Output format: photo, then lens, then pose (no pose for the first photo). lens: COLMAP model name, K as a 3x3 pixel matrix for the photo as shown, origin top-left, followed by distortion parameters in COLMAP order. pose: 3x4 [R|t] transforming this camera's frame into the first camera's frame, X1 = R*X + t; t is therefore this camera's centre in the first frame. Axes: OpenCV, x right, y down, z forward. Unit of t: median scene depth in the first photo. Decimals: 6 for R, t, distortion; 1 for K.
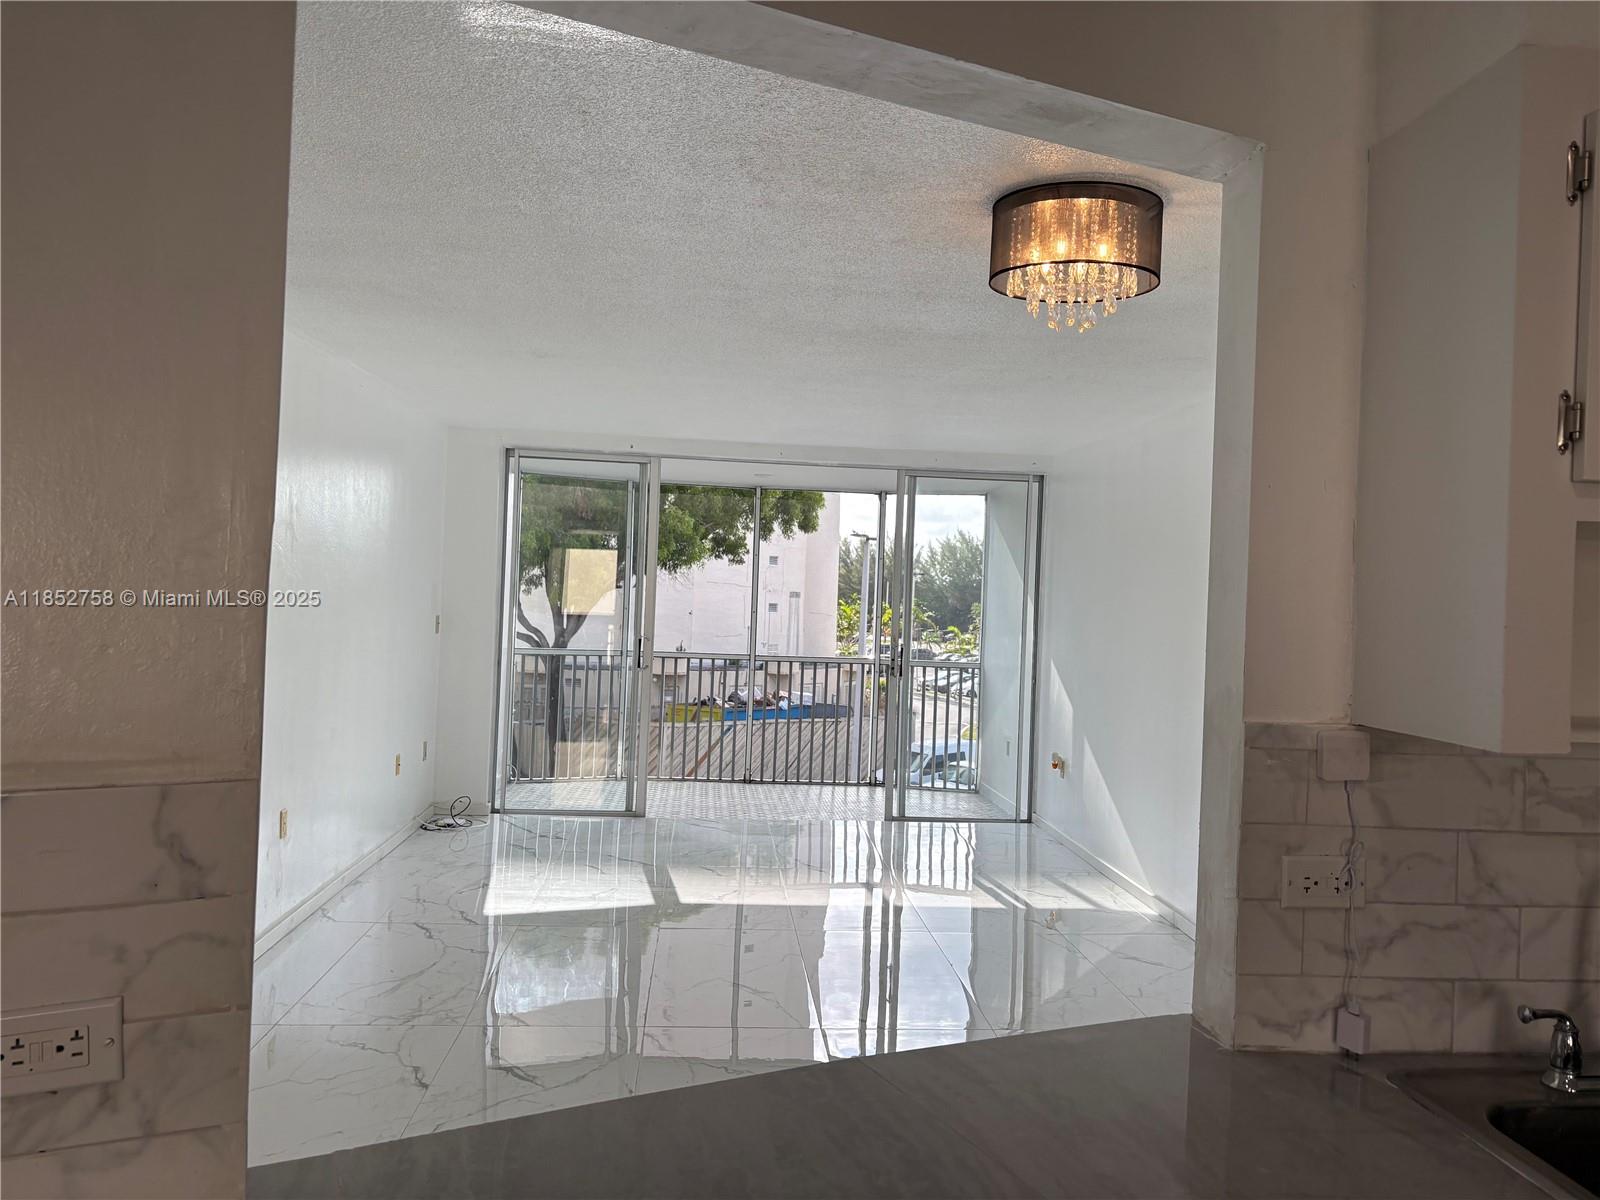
lens RADIAL K [[1210.8, 0, 810.8], [0, 1210.8, 591.5], [0, 0, 1]] dist [0.037502, -0.032303]
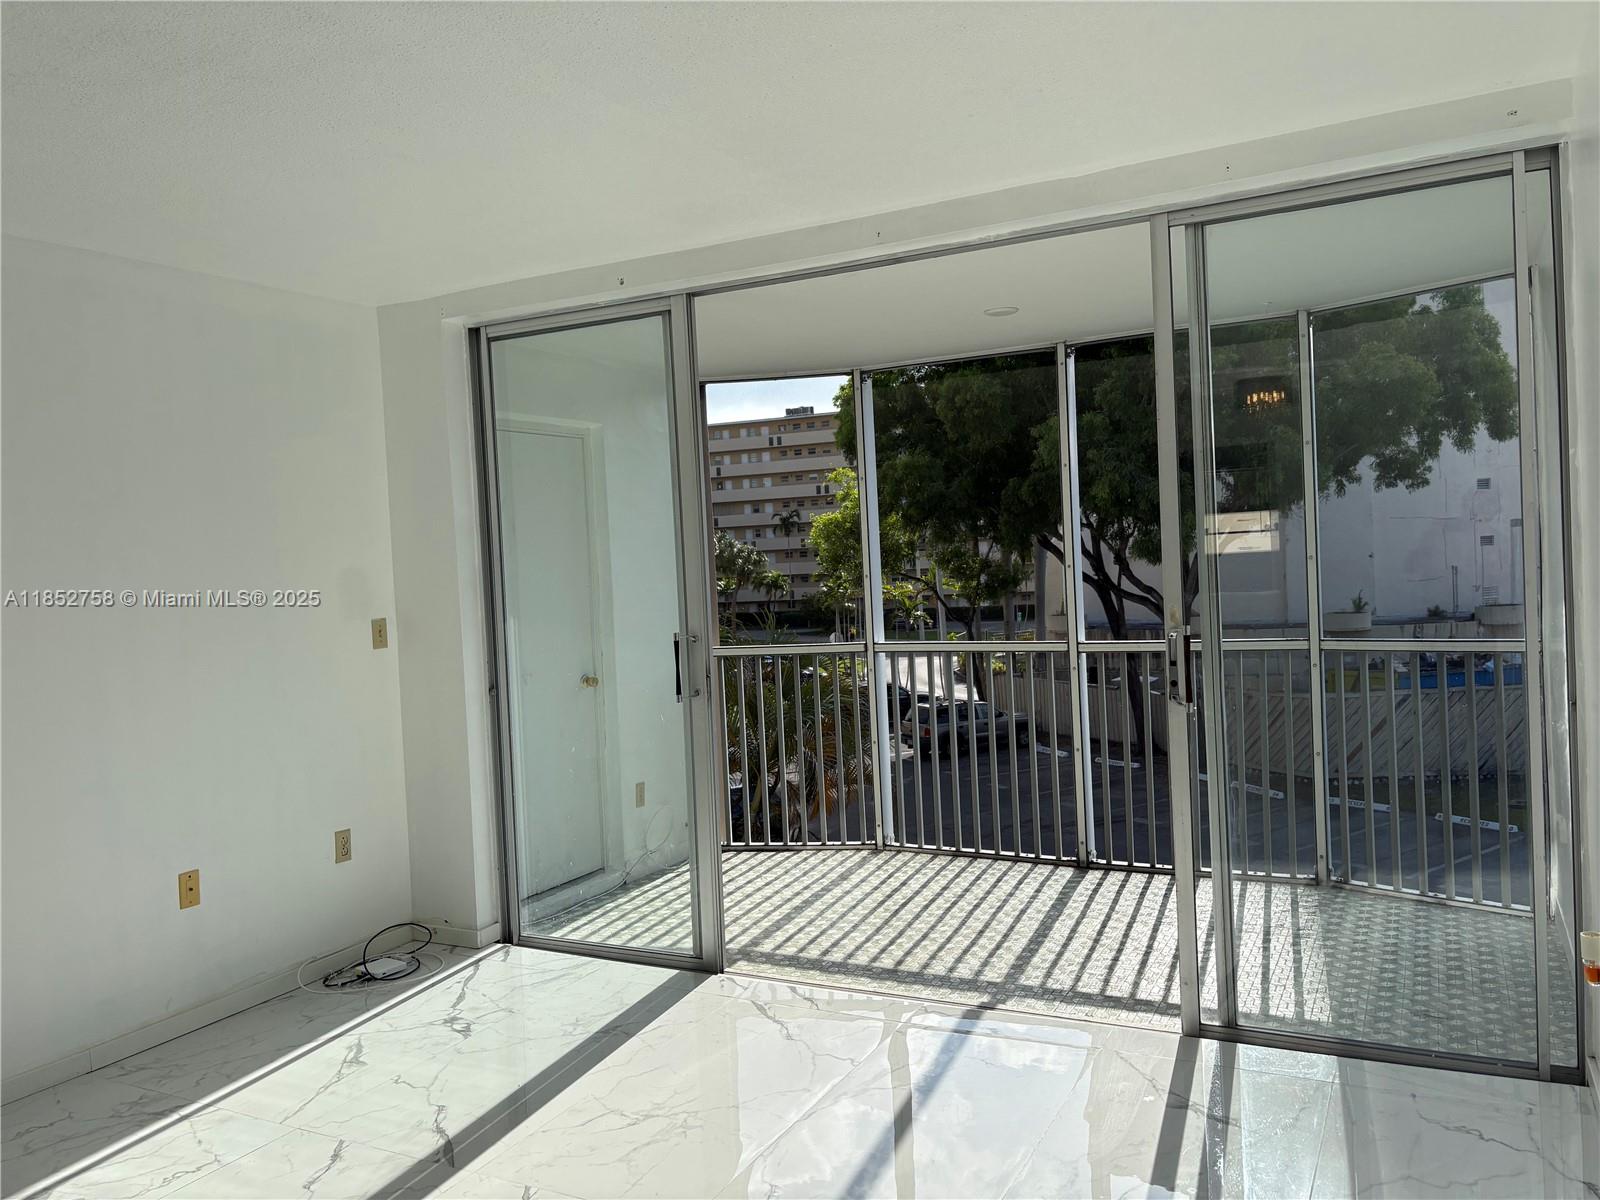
lens RADIAL K [[1223.2, 0, 803.9], [0, 1223.2, 605.2], [0, 0, 1]] dist [0.009834, 0.004013]
pose [[0.839856, -0.056523, -0.539858, 0.199466], [0.080926, 0.996487, 0.021564, 0.015895], [0.536742, -0.061799, 0.841480, 0.576364]]
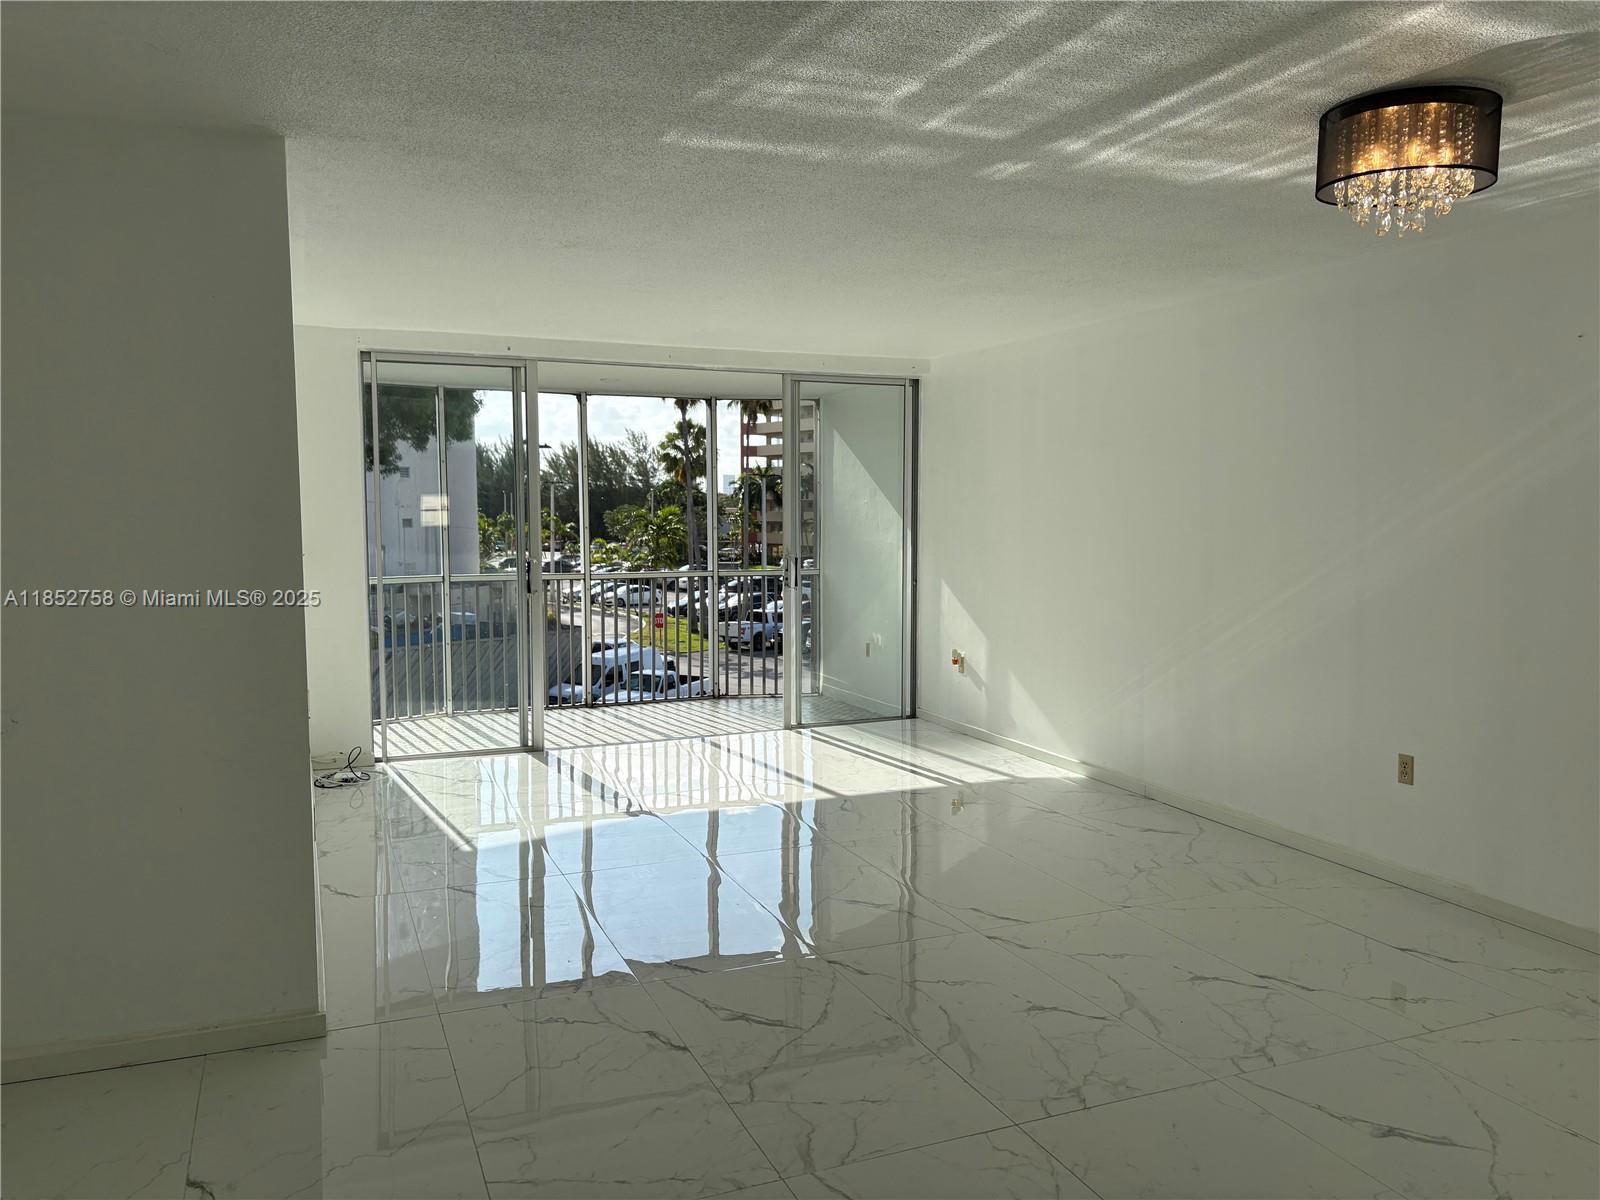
lens RADIAL K [[1210.8, 0, 816.6], [0, 1210.8, 604.2], [0, 0, 1]] dist [0.037502, -0.032303]
pose [[0.948642, -0.061839, 0.310250, -0.221498], [0.034662, 0.995122, 0.092363, -0.006022], [-0.314448, -0.076866, 0.946157, 0.053925]]
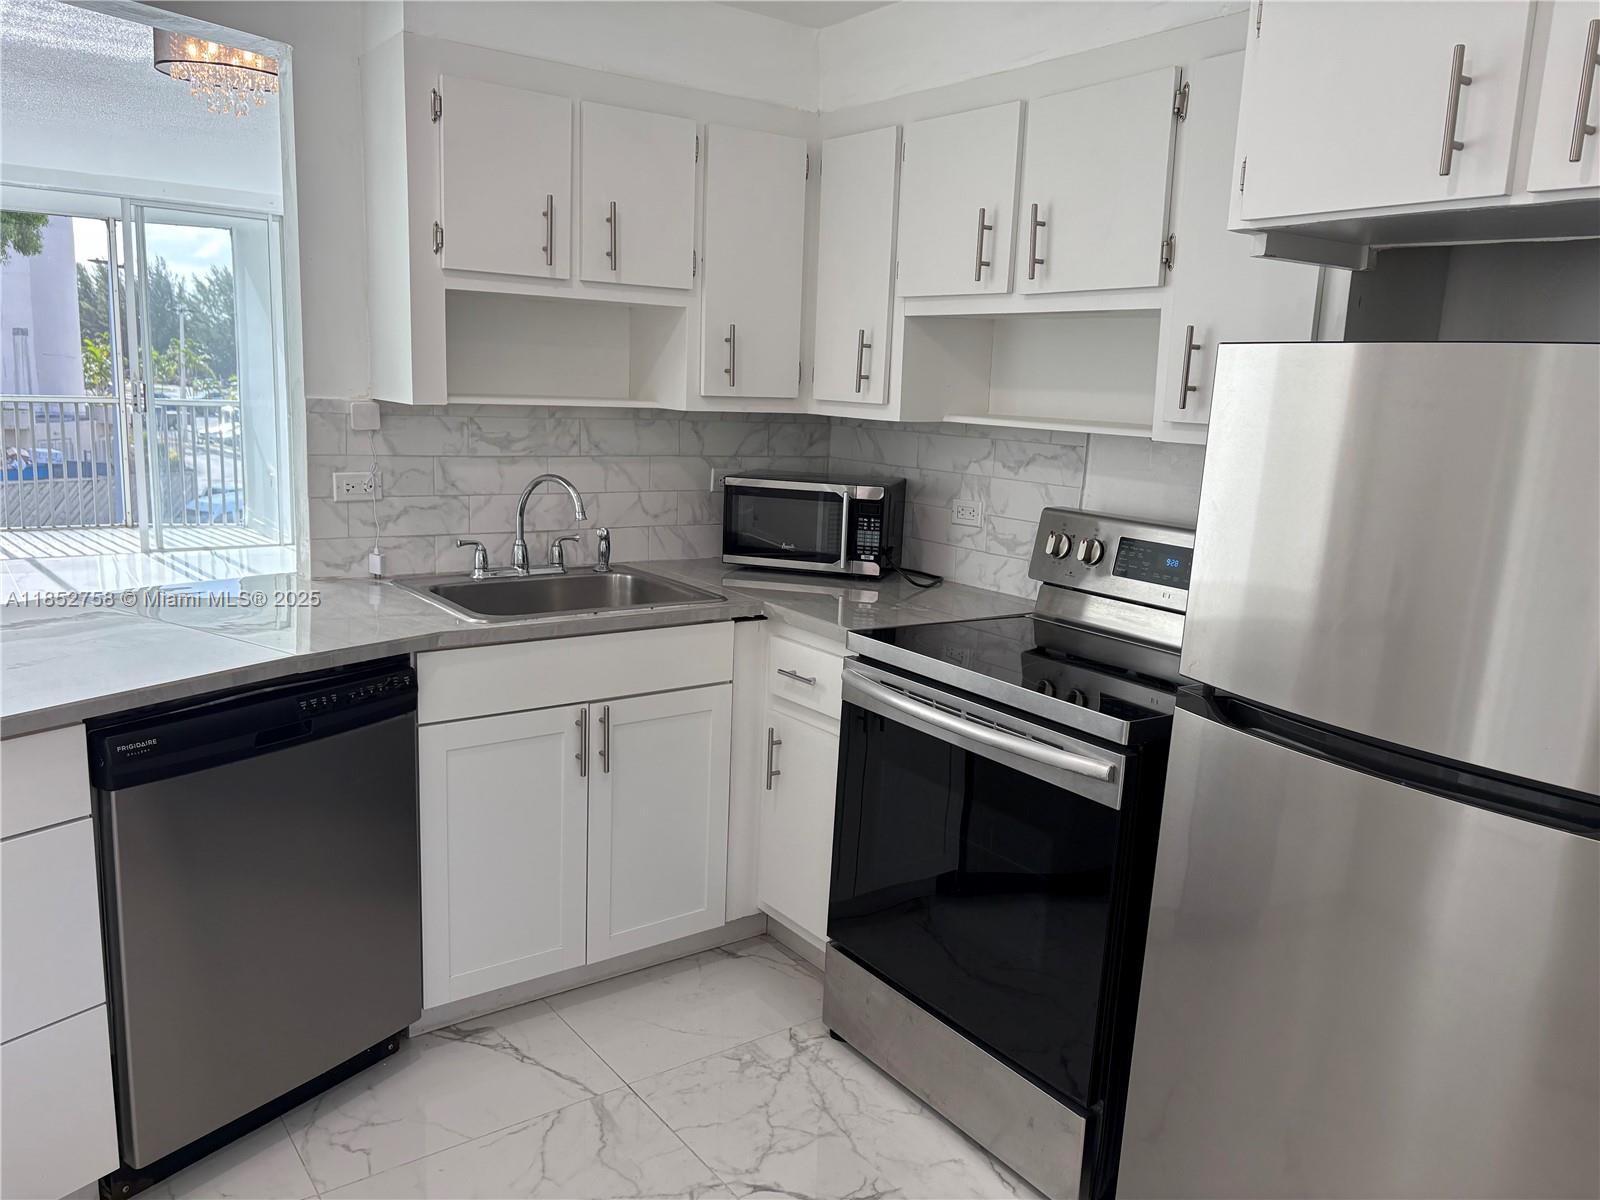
lens RADIAL K [[1210.8, 0, 829.8], [0, 1210.8, 603.1], [0, 0, 1]] dist [0.037502, -0.032303]
pose [[0.847245, -0.094487, 0.522732, 0.009940], [-0.018899, 0.978069, 0.207424, 0.003521], [-0.530866, -0.185618, 0.826878, -0.185296]]
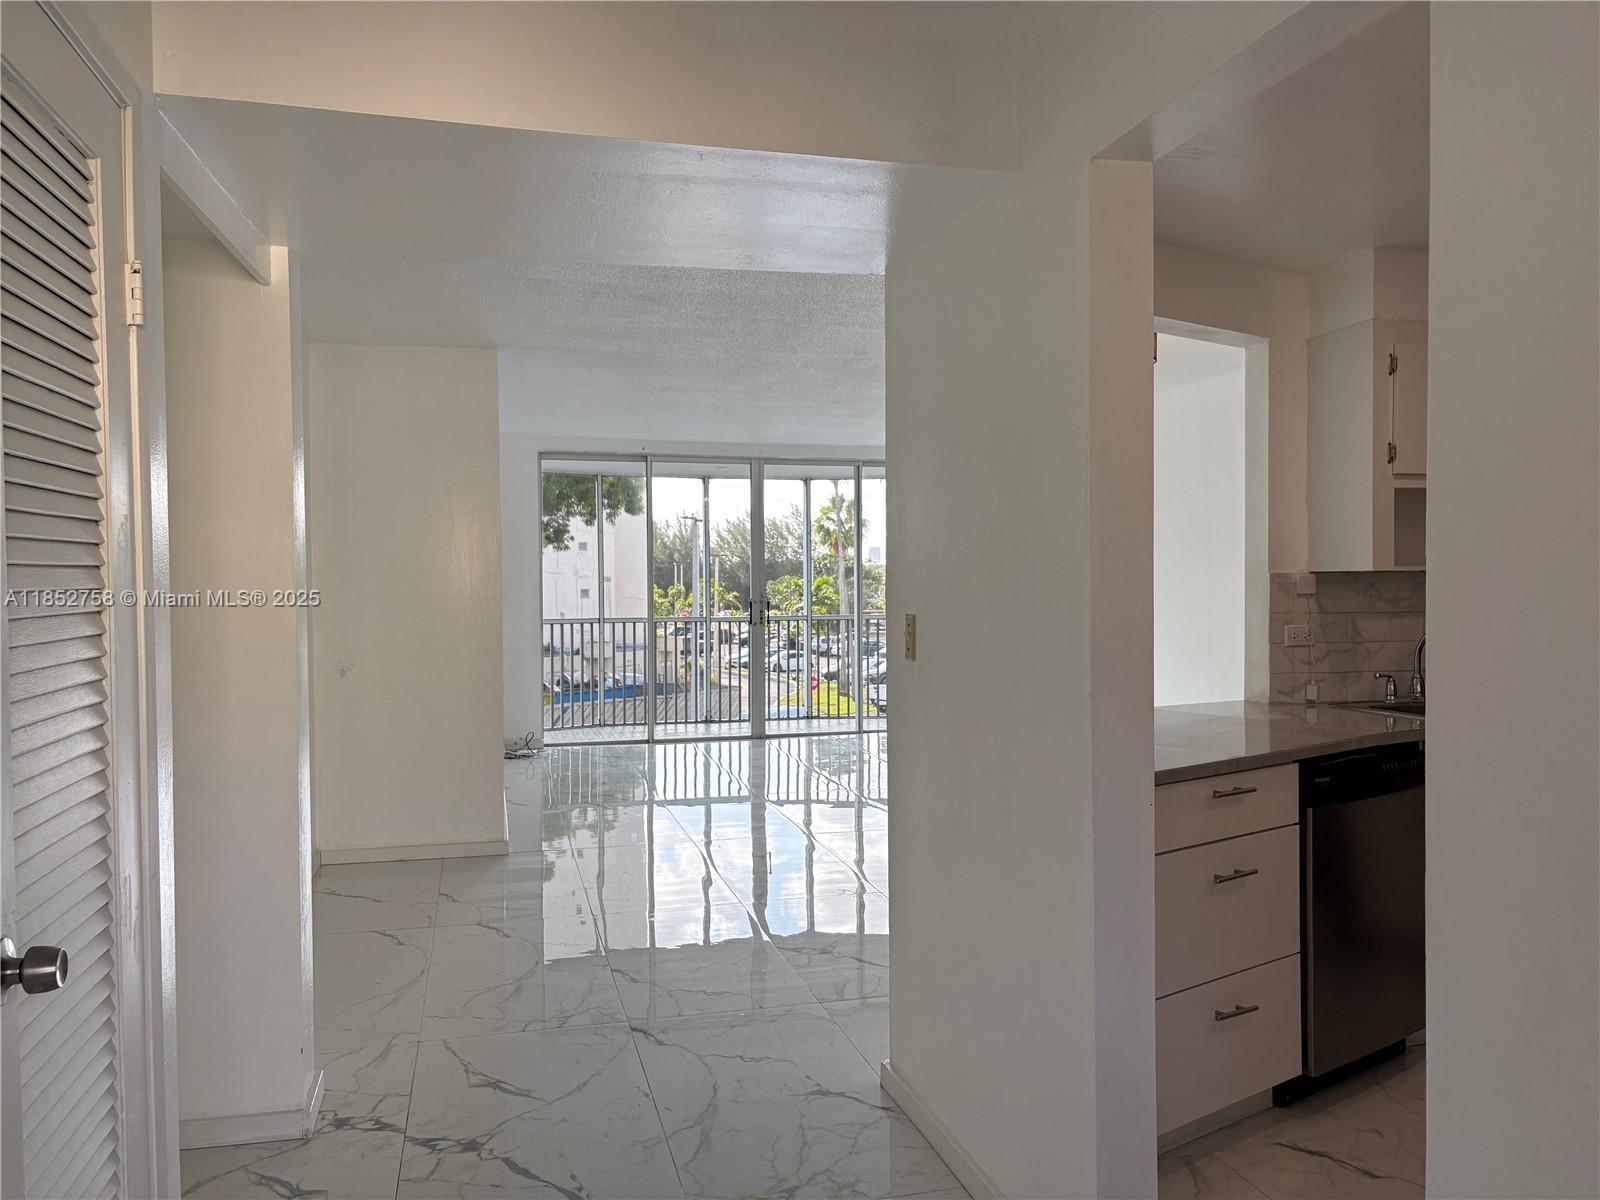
lens RADIAL K [[1210.8, 0, 804.8], [0, 1210.8, 601.1], [0, 0, 1]] dist [0.037502, -0.032303]
pose [[0.984105, -0.044909, 0.171813, -0.203435], [0.041168, 0.998832, 0.025278, 0.012740], [-0.172748, -0.017803, 0.984805, -0.259915]]
